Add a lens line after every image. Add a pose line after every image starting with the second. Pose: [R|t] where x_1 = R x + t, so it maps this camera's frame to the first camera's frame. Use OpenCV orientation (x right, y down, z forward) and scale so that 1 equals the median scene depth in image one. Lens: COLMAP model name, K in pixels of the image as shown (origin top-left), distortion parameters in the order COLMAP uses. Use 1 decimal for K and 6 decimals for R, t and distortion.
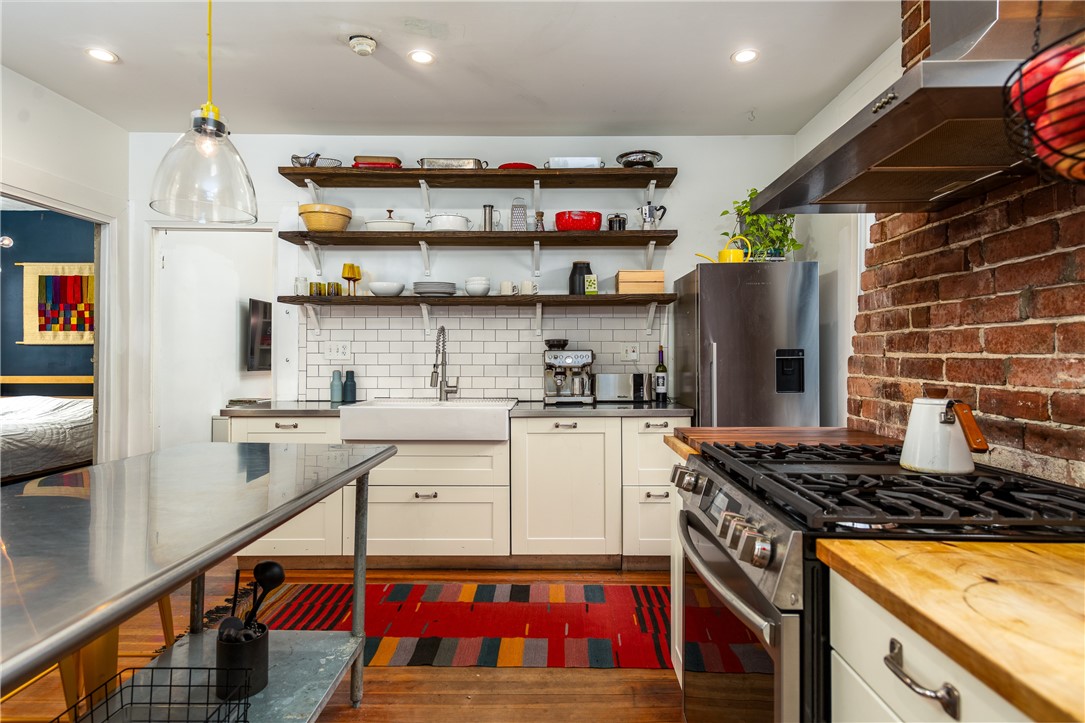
lens RADIAL K [[596.0, 0, 546.5], [0, 596.0, 355.4], [0, 0, 1]] dist [-0.005866, -0.000363]
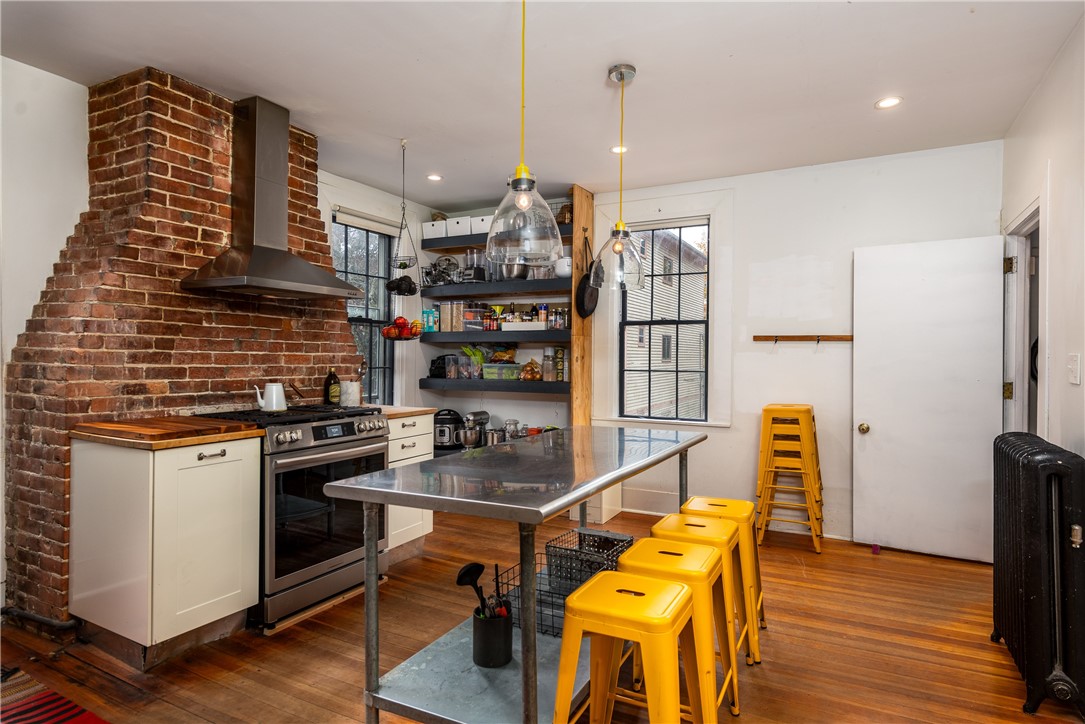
lens RADIAL K [[596.0, 0, 546.5], [0, 596.0, 355.9], [0, 0, 1]] dist [-0.005866, -0.000363]
pose [[-0.891699, -0.010957, 0.452497, -1.163045], [-0.015149, 0.999869, -0.005642, -0.036121], [-0.452376, -0.011886, -0.891748, 2.064553]]
